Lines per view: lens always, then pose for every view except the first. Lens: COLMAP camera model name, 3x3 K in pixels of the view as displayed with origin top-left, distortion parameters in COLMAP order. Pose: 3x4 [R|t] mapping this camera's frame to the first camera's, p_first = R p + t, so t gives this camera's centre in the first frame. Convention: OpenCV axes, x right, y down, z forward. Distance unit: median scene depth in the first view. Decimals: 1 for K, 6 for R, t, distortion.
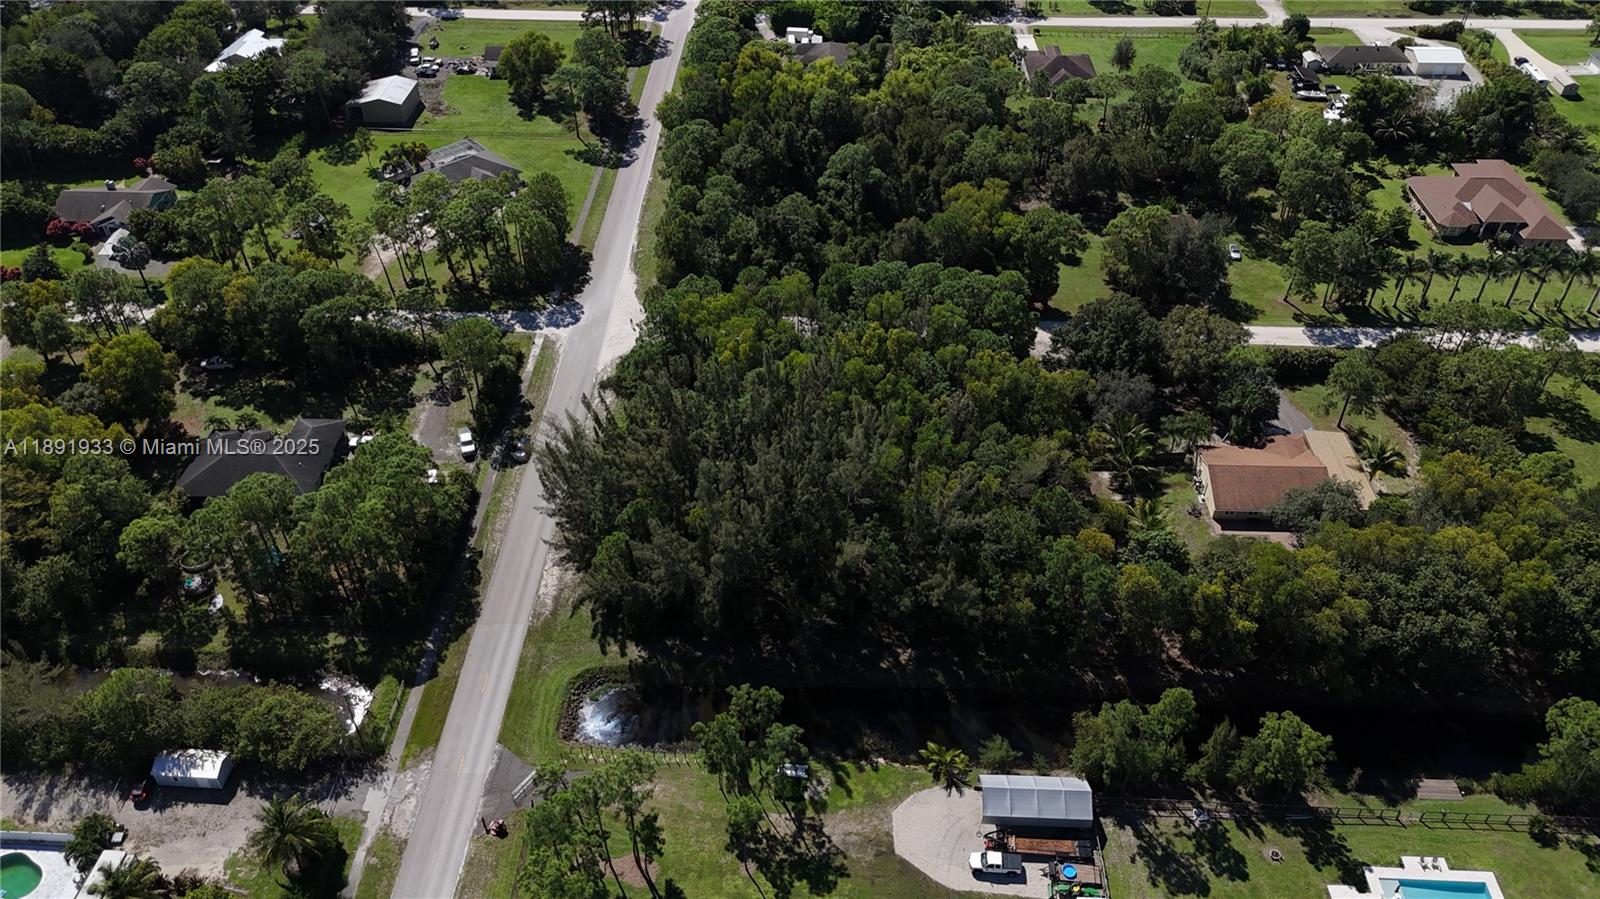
lens RADIAL K [[1178.1, 0, 801.4], [0, 1178.1, 447.9], [0, 0, 1]] dist [0.057517, -0.047190]
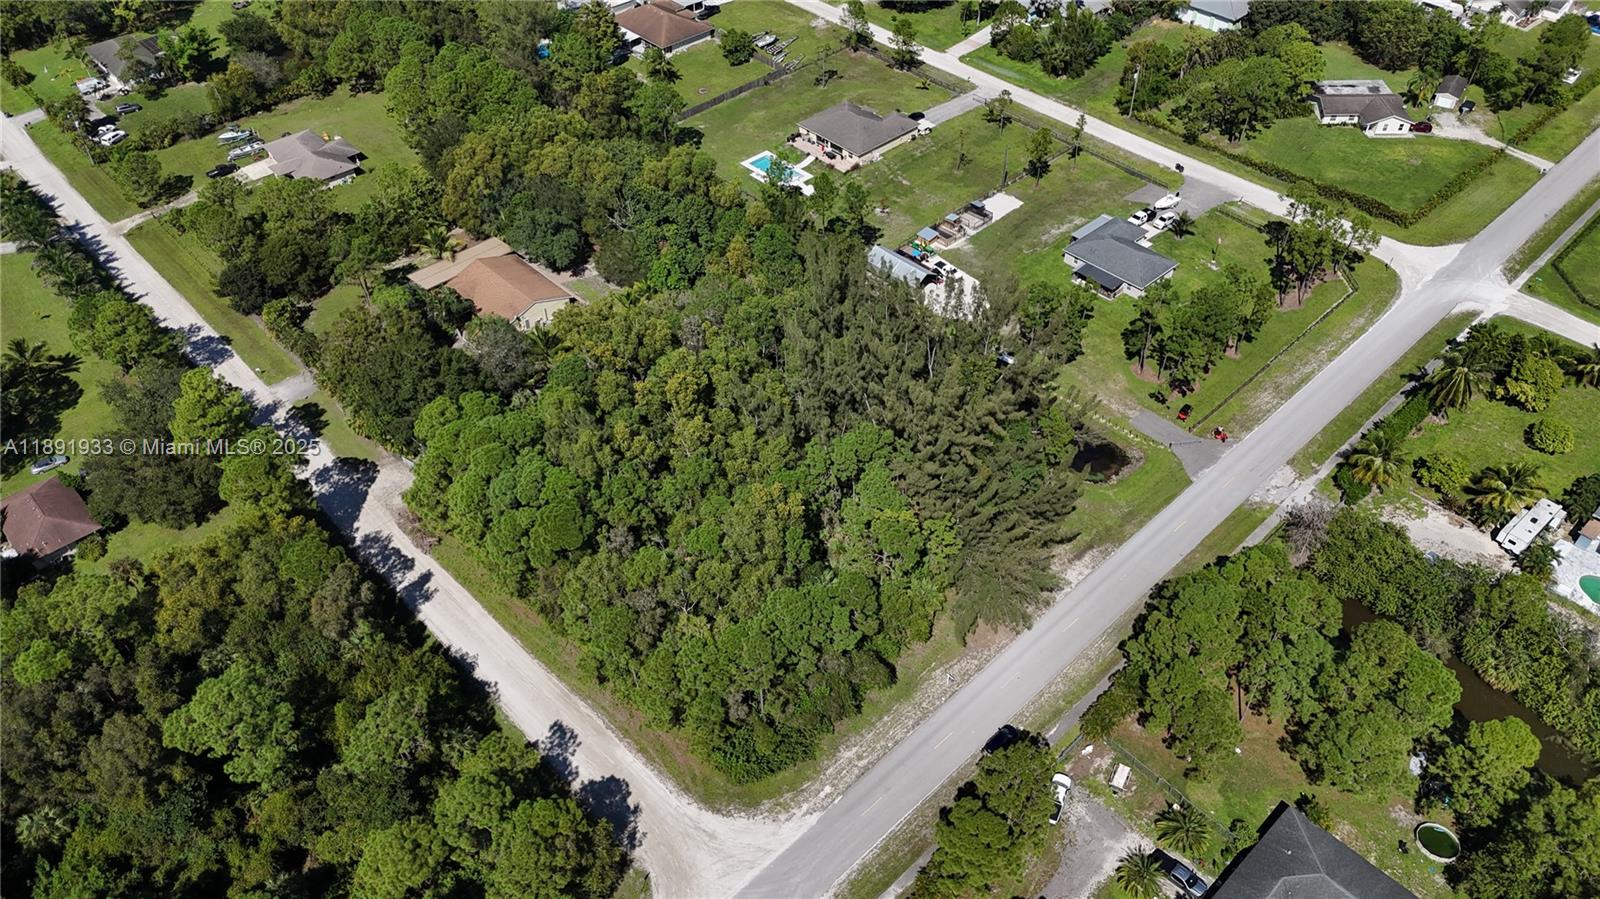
lens RADIAL K [[1178.1, 0, 801.4], [0, 1178.1, 447.9], [0, 0, 1]] dist [0.057517, -0.047190]
pose [[-0.715500, -0.475844, 0.511500, -0.424880], [0.455223, 0.237827, 0.858027, -0.716895], [-0.529936, 0.846765, 0.046450, 0.844146]]
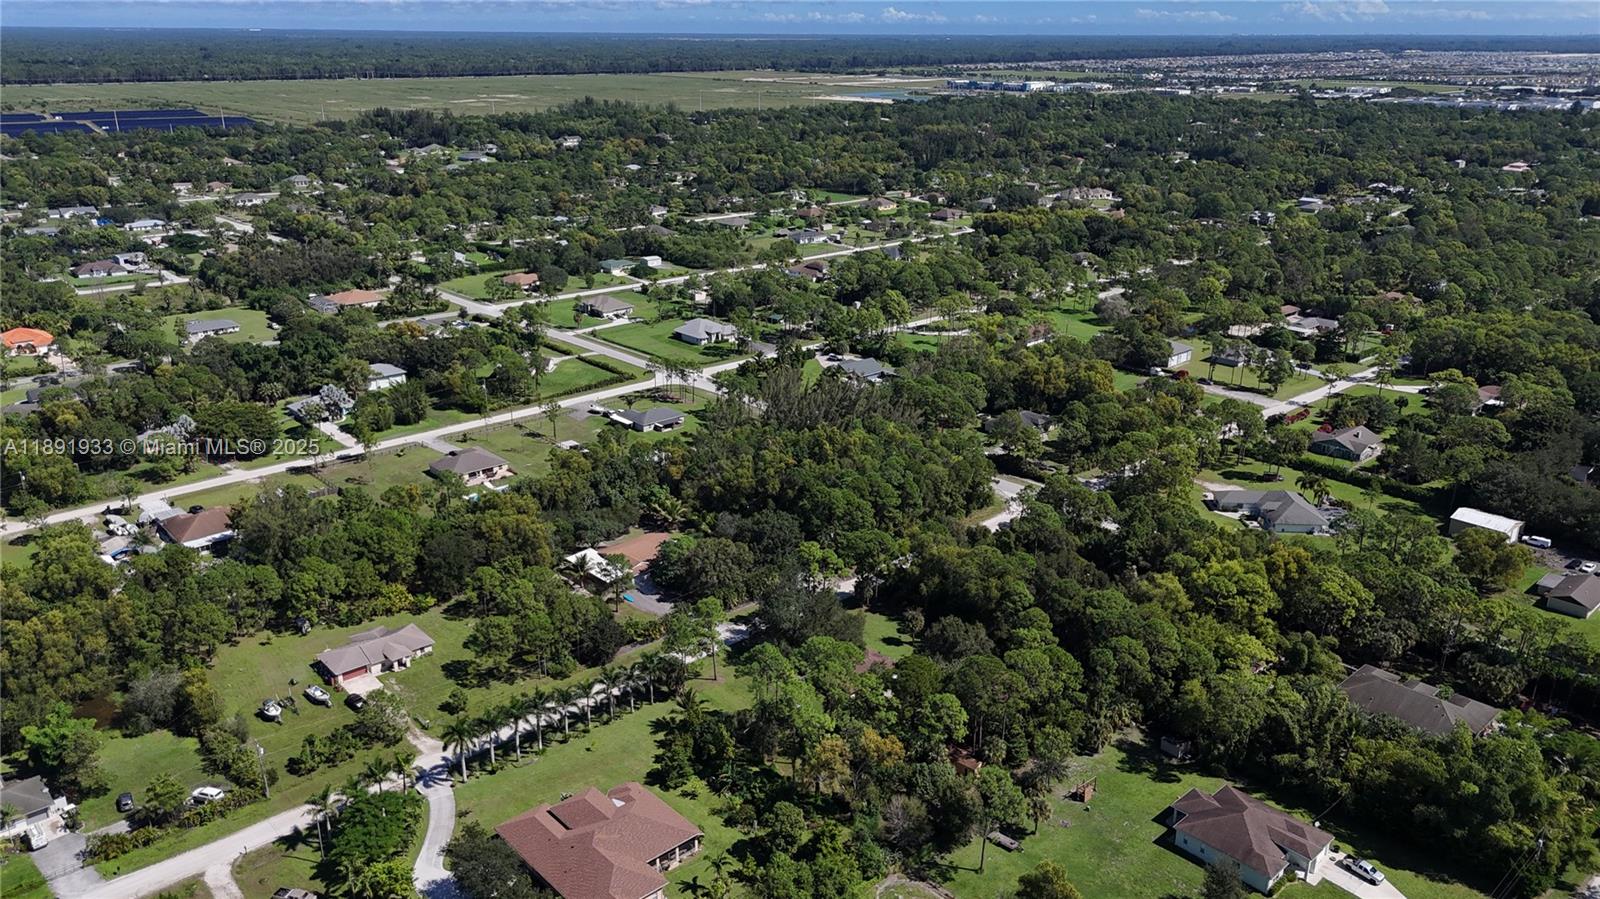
lens RADIAL K [[1178.1, 0, 801.4], [0, 1178.1, 447.9], [0, 0, 1]] dist [0.057517, -0.047190]
pose [[-0.711854, 0.232728, -0.662647, 1.148496], [-0.458735, 0.560363, 0.689605, -1.151134], [0.531814, 0.794878, -0.292137, 1.346024]]
